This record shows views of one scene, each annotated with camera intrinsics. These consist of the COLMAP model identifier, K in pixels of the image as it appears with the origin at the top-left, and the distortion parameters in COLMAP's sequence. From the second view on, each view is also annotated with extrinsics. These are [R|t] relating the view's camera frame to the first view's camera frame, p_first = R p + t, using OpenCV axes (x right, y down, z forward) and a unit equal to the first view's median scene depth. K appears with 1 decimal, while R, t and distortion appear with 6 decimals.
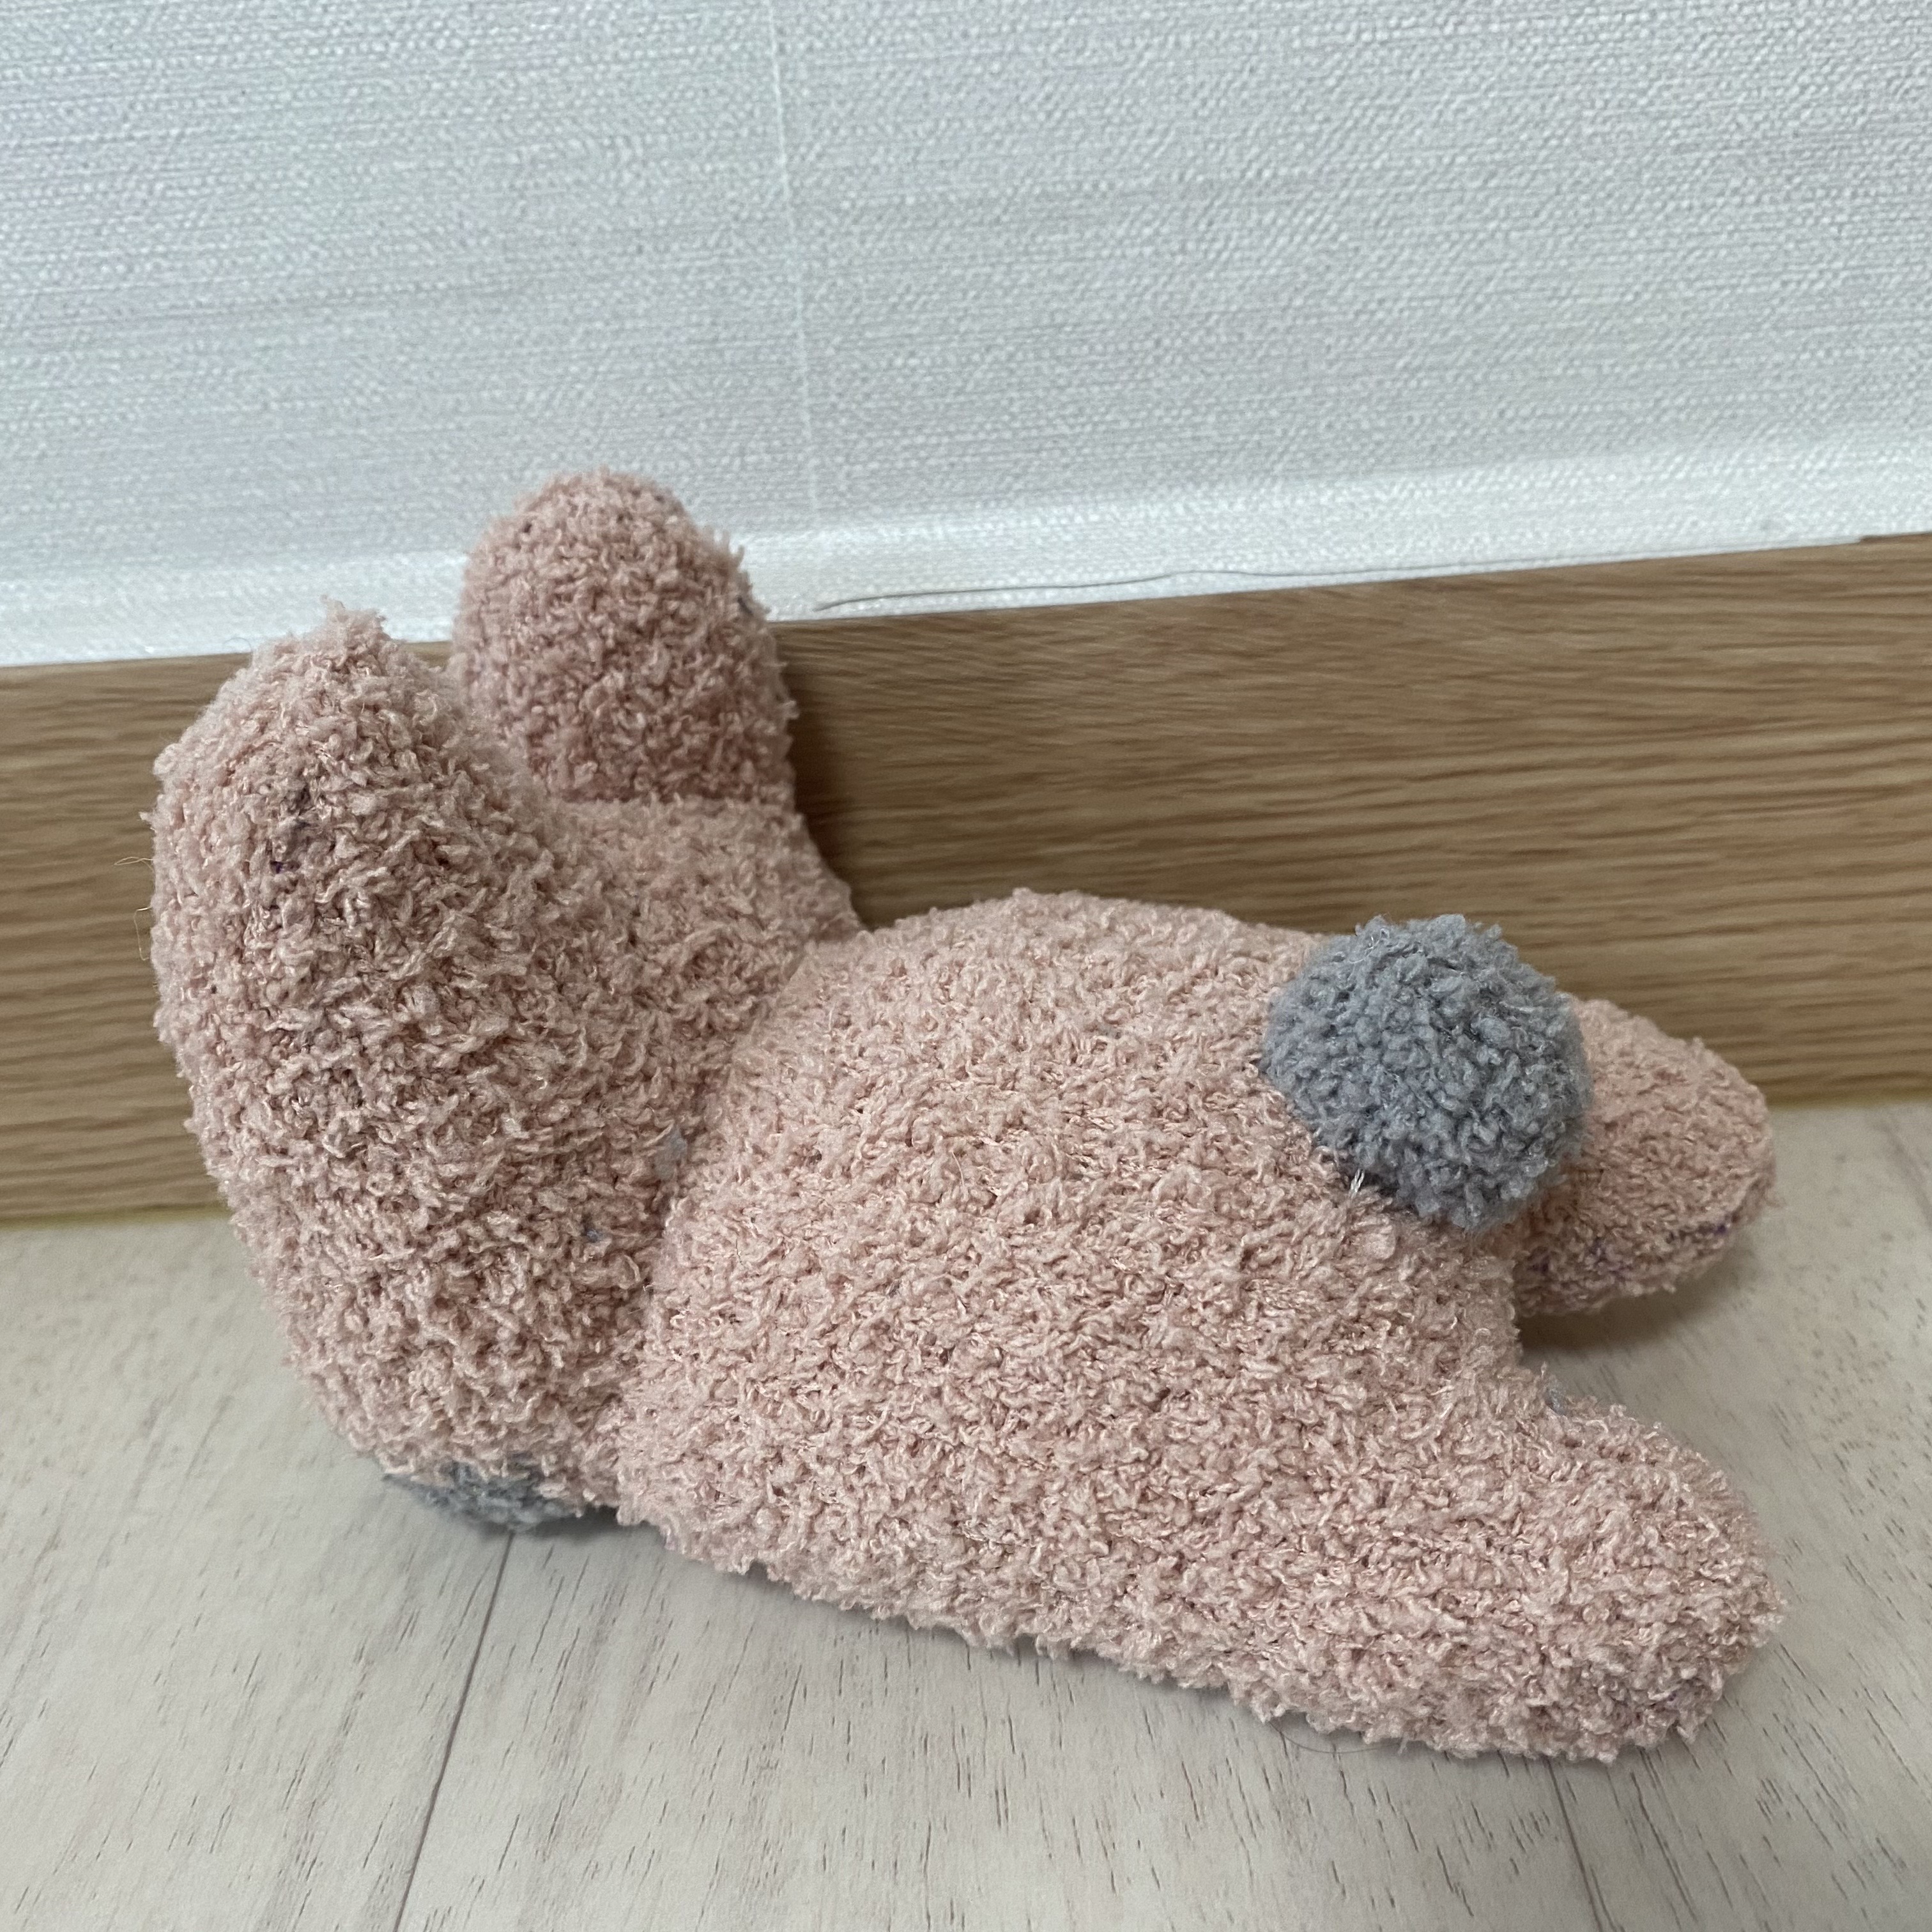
lens RADIAL K [[2054.1, 0, 976.2], [0, 2054.1, 957.8], [0, 0, 1]] dist [-0.005904, 0.000000]
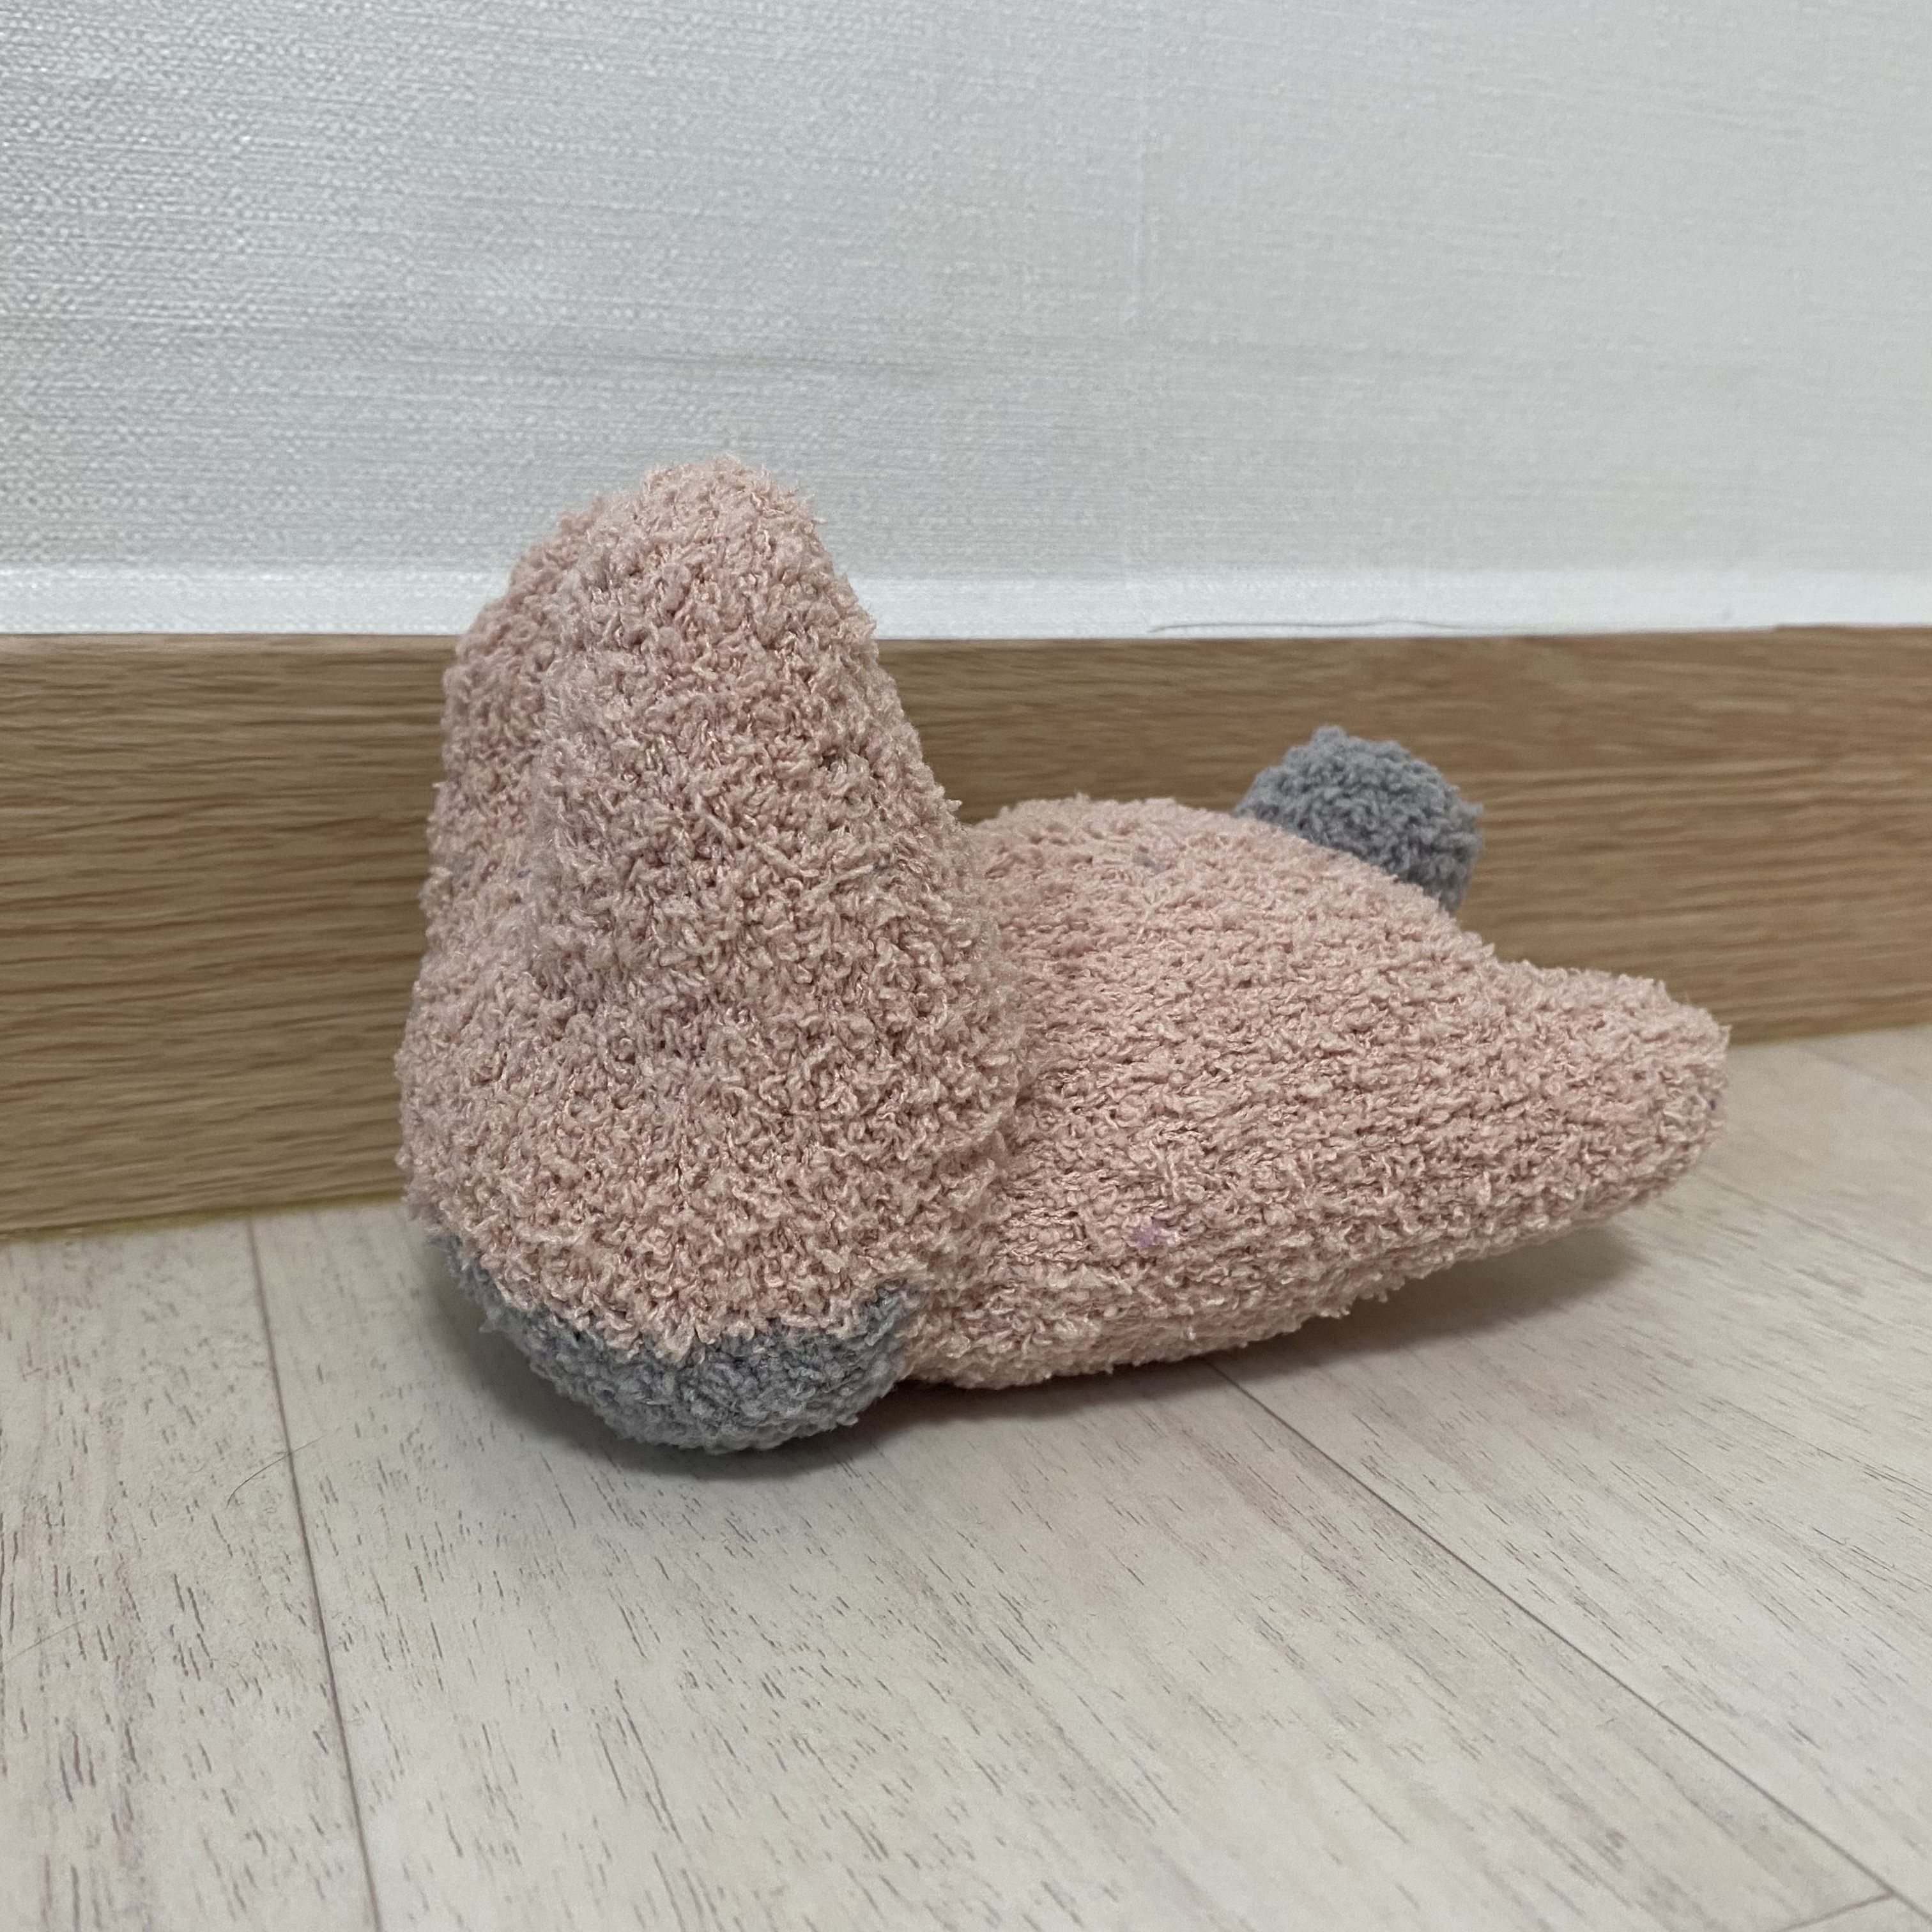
lens RADIAL K [[2054.1, 0, 983.6], [0, 2054.1, 975.5], [0, 0, 1]] dist [-0.005904, 0.000000]
pose [[0.916941, -0.001661, 0.399019, -0.702286], [0.097302, 0.970735, -0.219557, 0.317684], [-0.386977, 0.240146, 0.890269, -0.049003]]
